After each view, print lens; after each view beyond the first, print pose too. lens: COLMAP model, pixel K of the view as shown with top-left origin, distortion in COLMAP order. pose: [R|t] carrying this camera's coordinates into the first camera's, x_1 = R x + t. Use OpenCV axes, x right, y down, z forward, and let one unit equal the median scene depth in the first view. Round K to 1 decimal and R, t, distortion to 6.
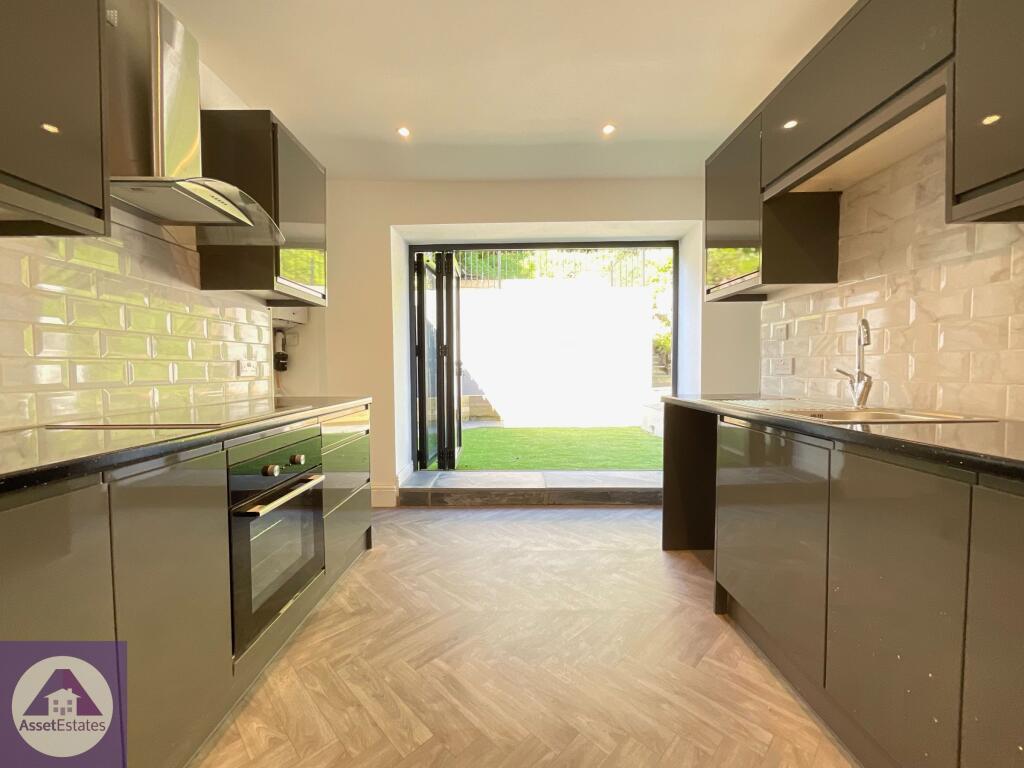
lens RADIAL K [[414.7, 0, 509.1], [0, 414.7, 383.1], [0, 0, 1]] dist [0.012442, 0.000090]
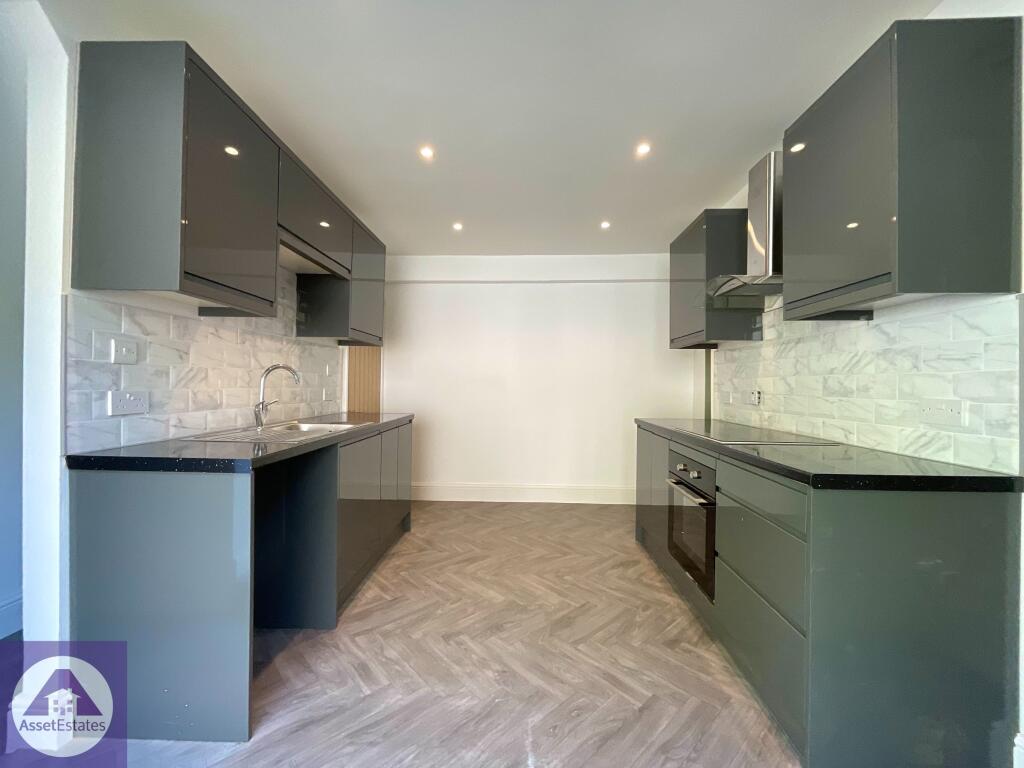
lens RADIAL K [[414.5, 0, 512.0], [0, 414.5, 384.0], [0, 0, 1]] dist [0.000826, -0.000112]
pose [[-0.999615, -0.005351, 0.027219, 0.009187], [-0.004353, 0.999320, 0.036626, -0.090583], [-0.027396, 0.036493, -0.998958, 1.533207]]
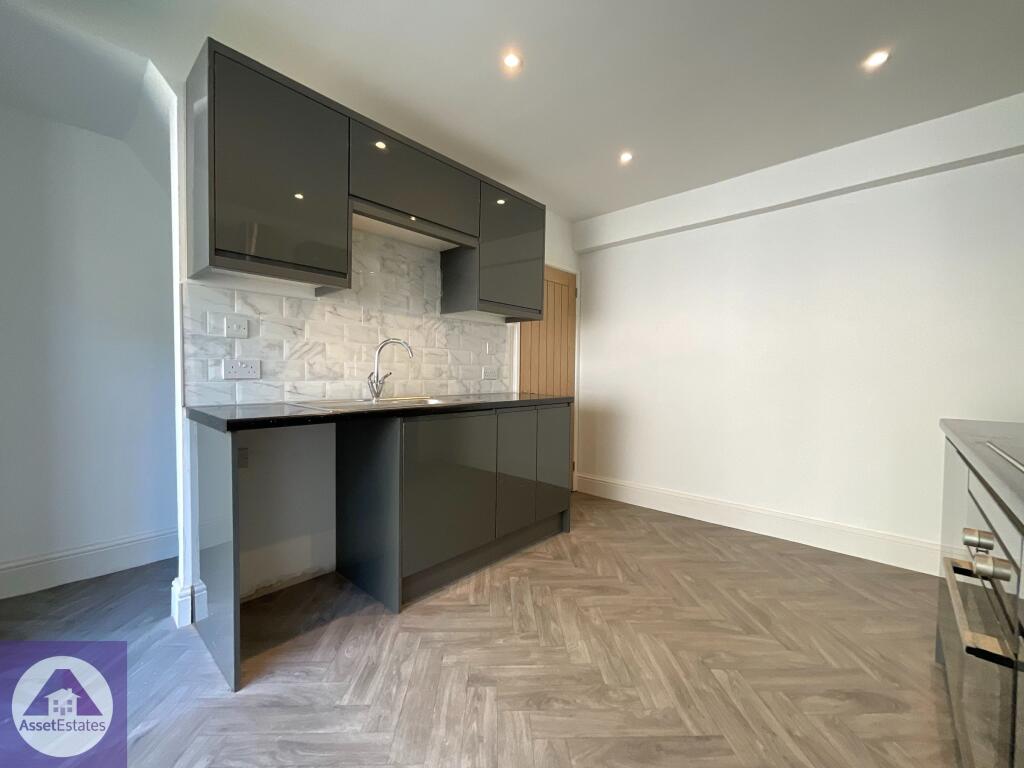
lens RADIAL K [[414.5, 0, 512.0], [0, 414.5, 384.0], [0, 0, 1]] dist [0.000826, -0.000112]
pose [[-0.739772, -0.017834, 0.672621, -0.284045], [0.021632, 0.998502, 0.050266, -0.037515], [-0.672510, 0.051735, -0.738278, 1.152562]]
